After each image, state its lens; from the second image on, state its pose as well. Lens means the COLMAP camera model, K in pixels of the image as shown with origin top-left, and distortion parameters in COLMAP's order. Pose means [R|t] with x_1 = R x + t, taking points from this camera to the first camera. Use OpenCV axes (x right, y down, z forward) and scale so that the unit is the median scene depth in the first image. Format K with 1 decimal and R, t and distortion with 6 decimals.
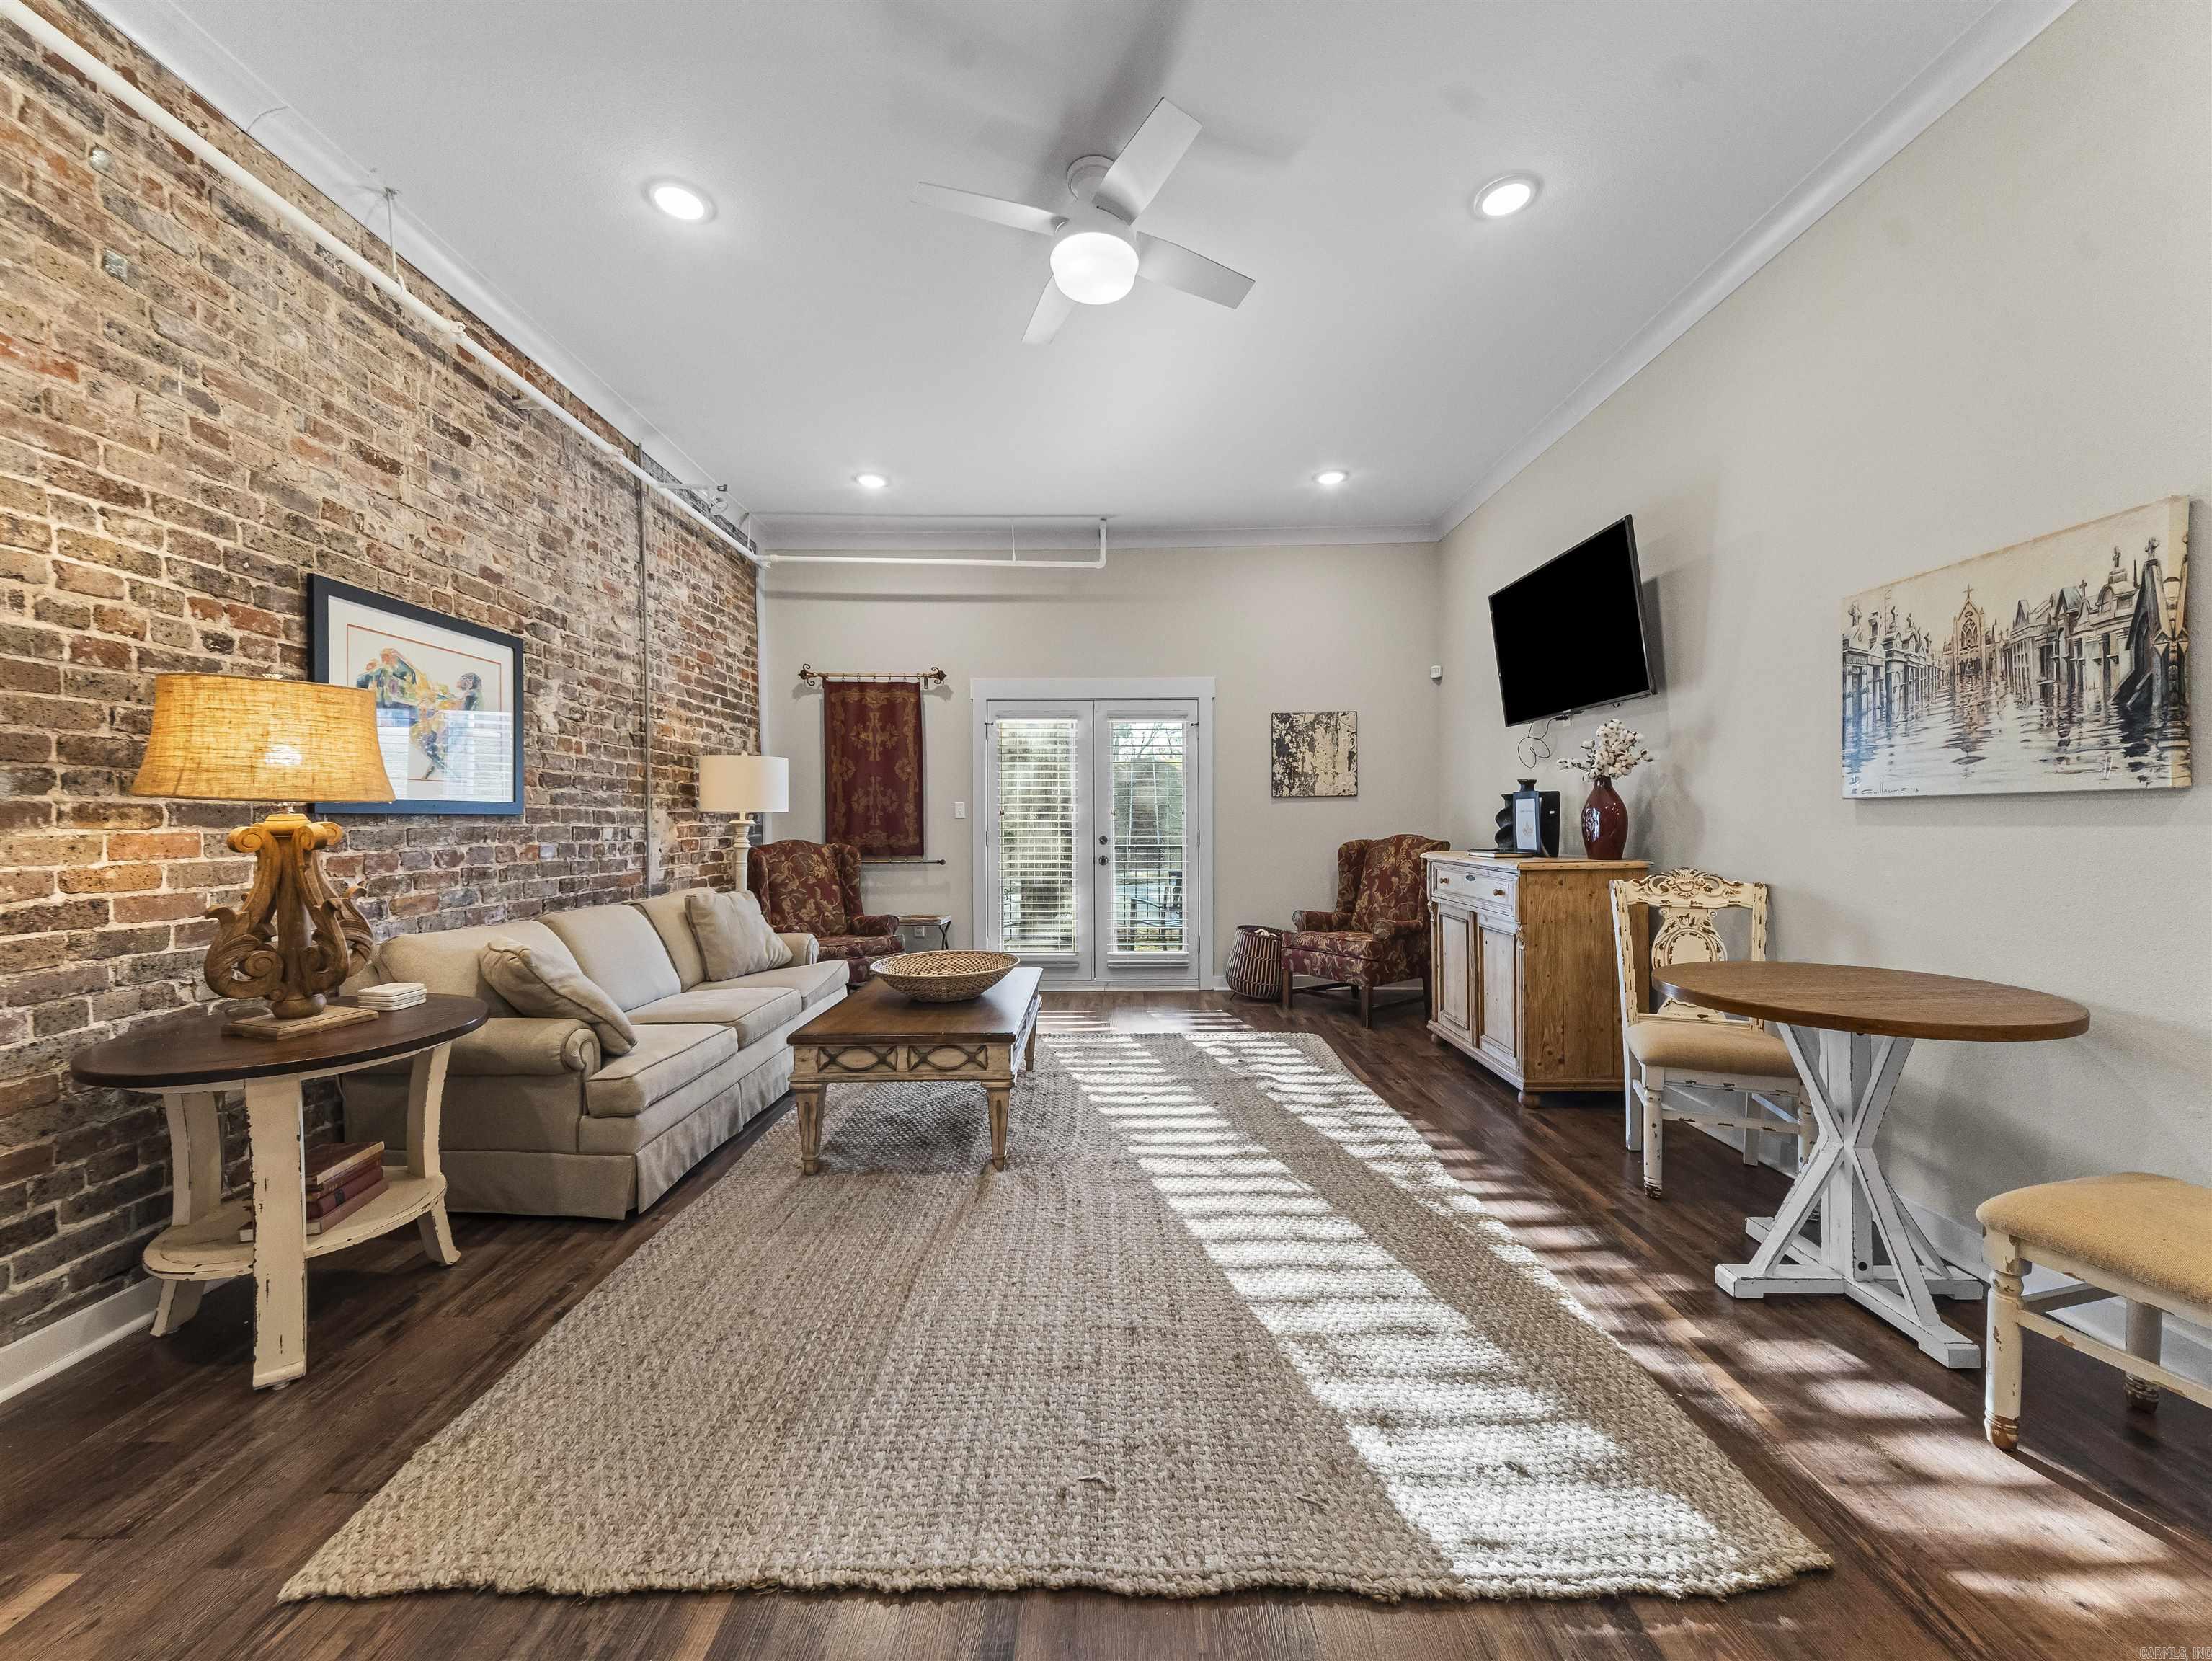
lens RADIAL K [[856.7, 0, 1117.0], [0, 856.7, 819.0], [0, 0, 1]] dist [0.018939, -0.008187]
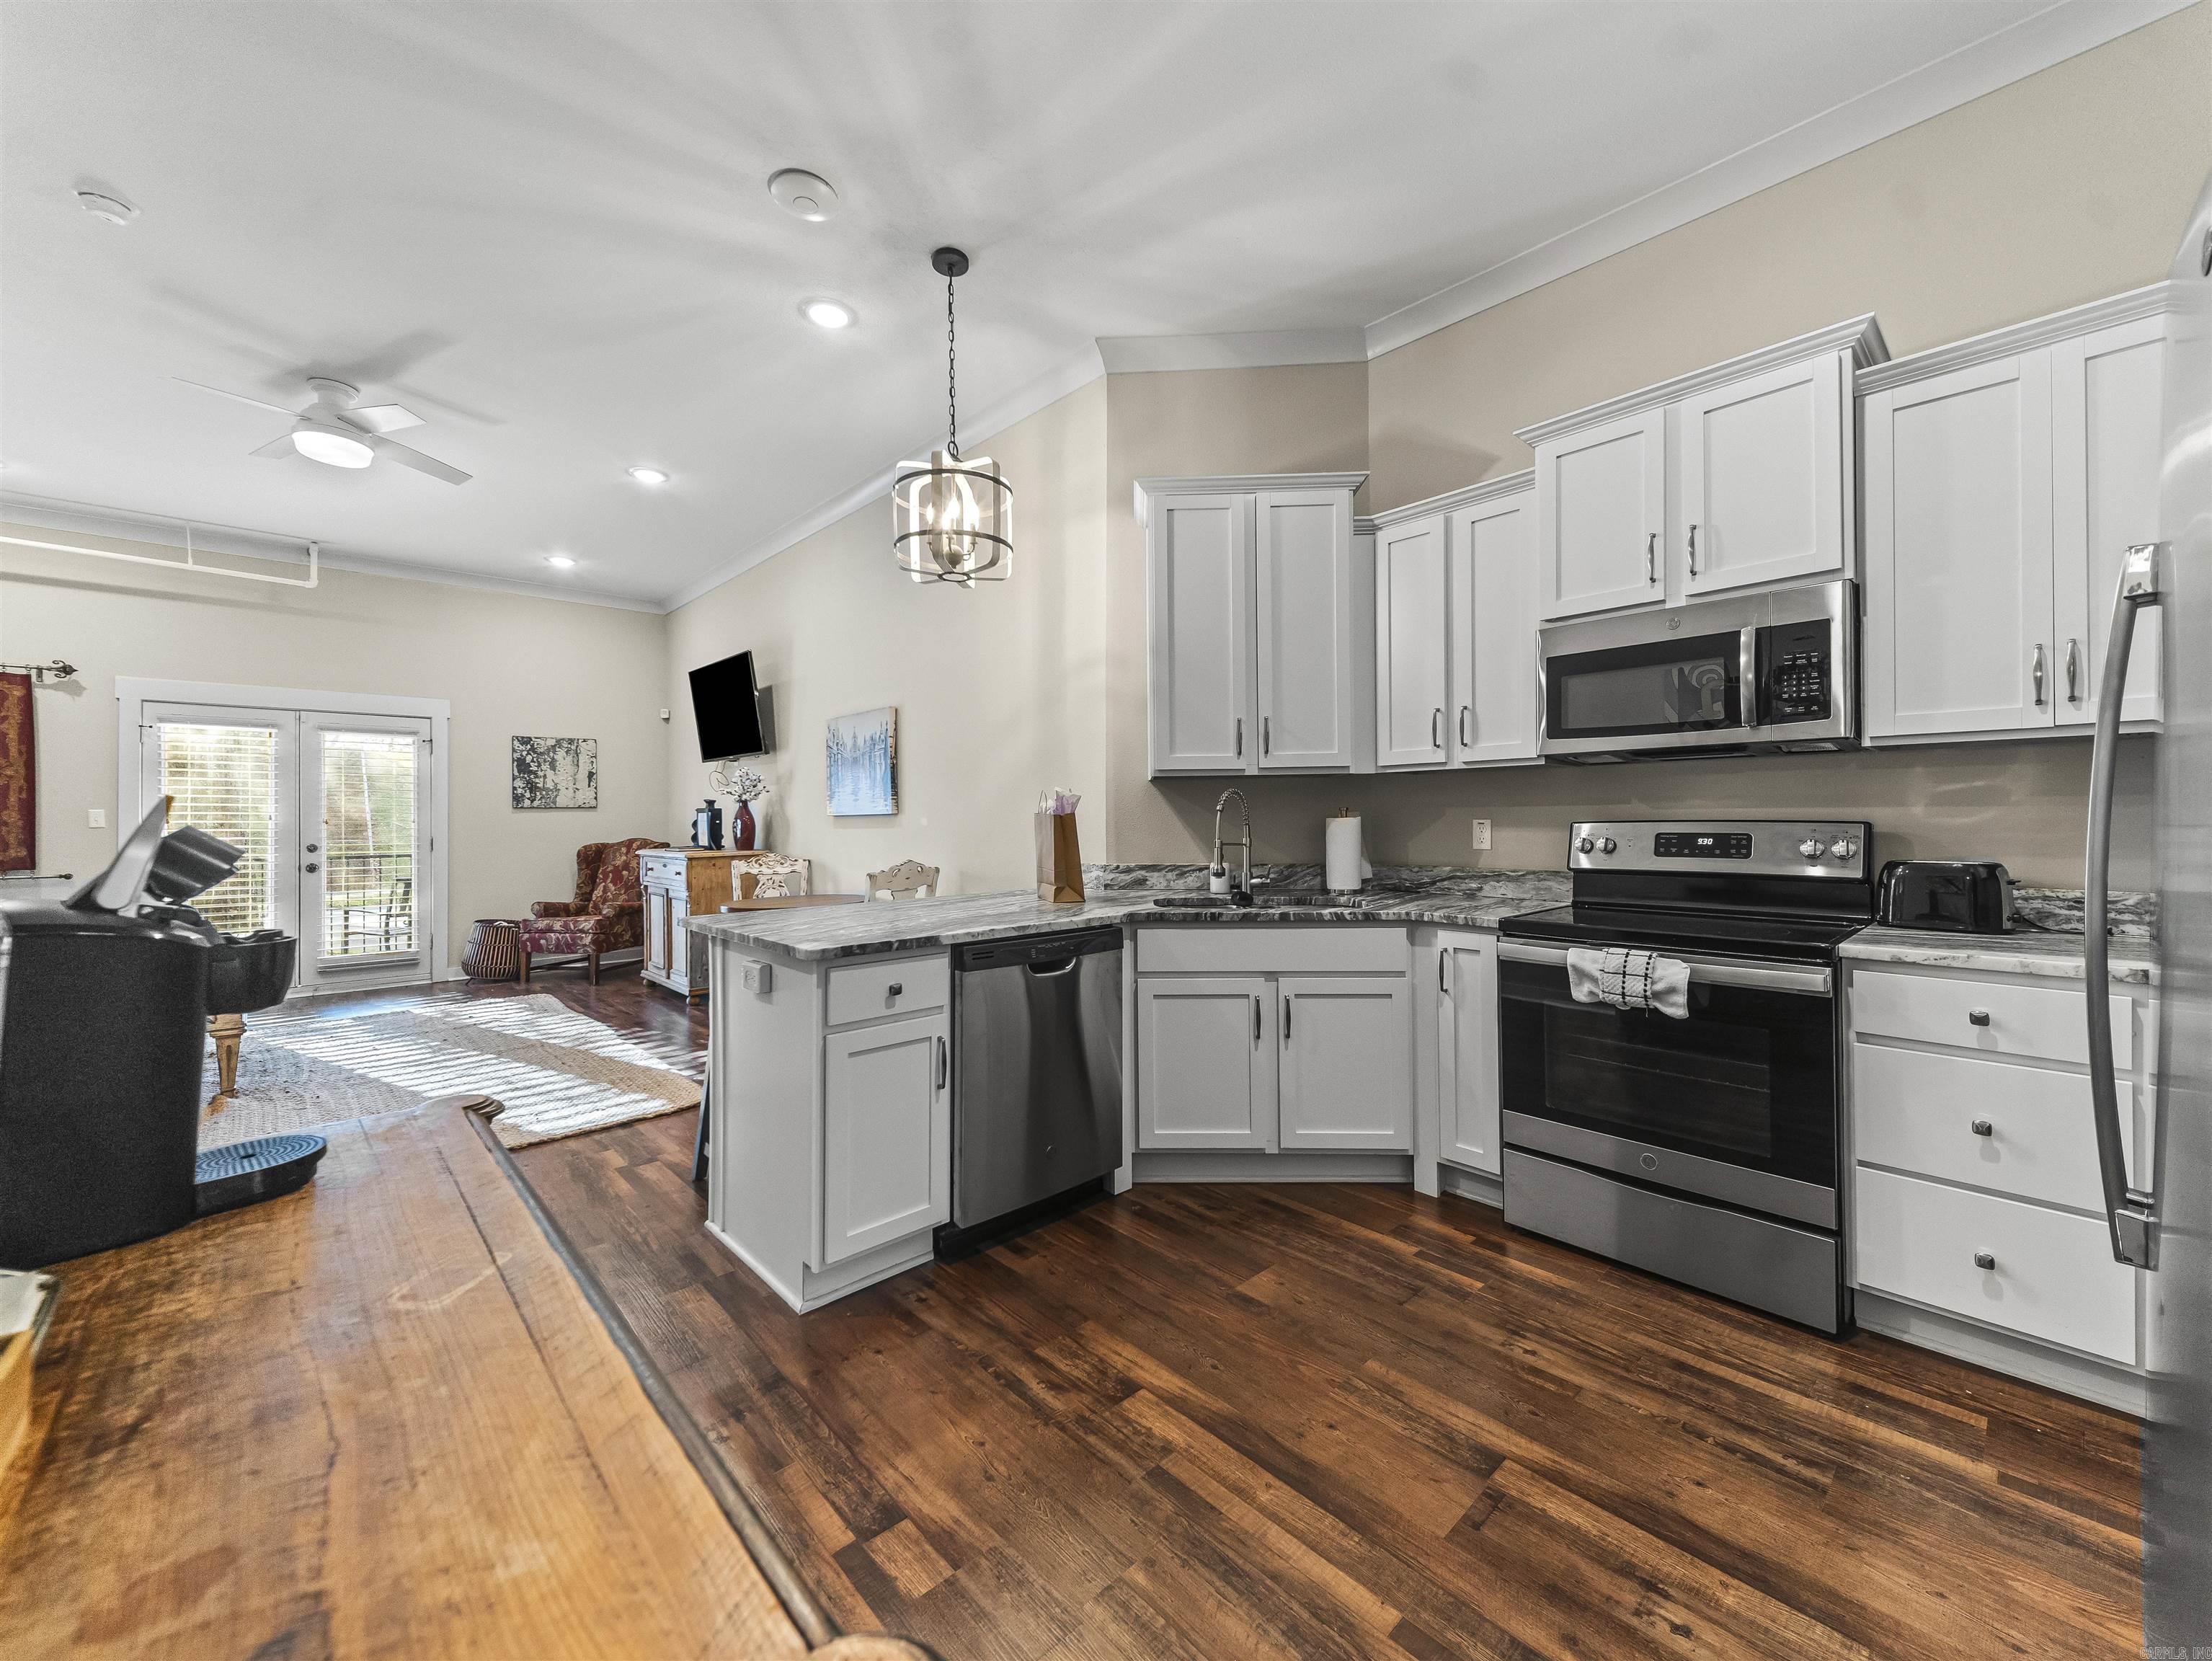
lens RADIAL K [[856.7, 0, 1117.0], [0, 856.7, 819.0], [0, 0, 1]] dist [0.018939, -0.008187]
pose [[0.724342, 0.001461, 0.689439, -0.036814], [0.003811, 0.999974, -0.006123, -0.000217], [-0.689430, 0.007063, 0.724318, -0.470557]]
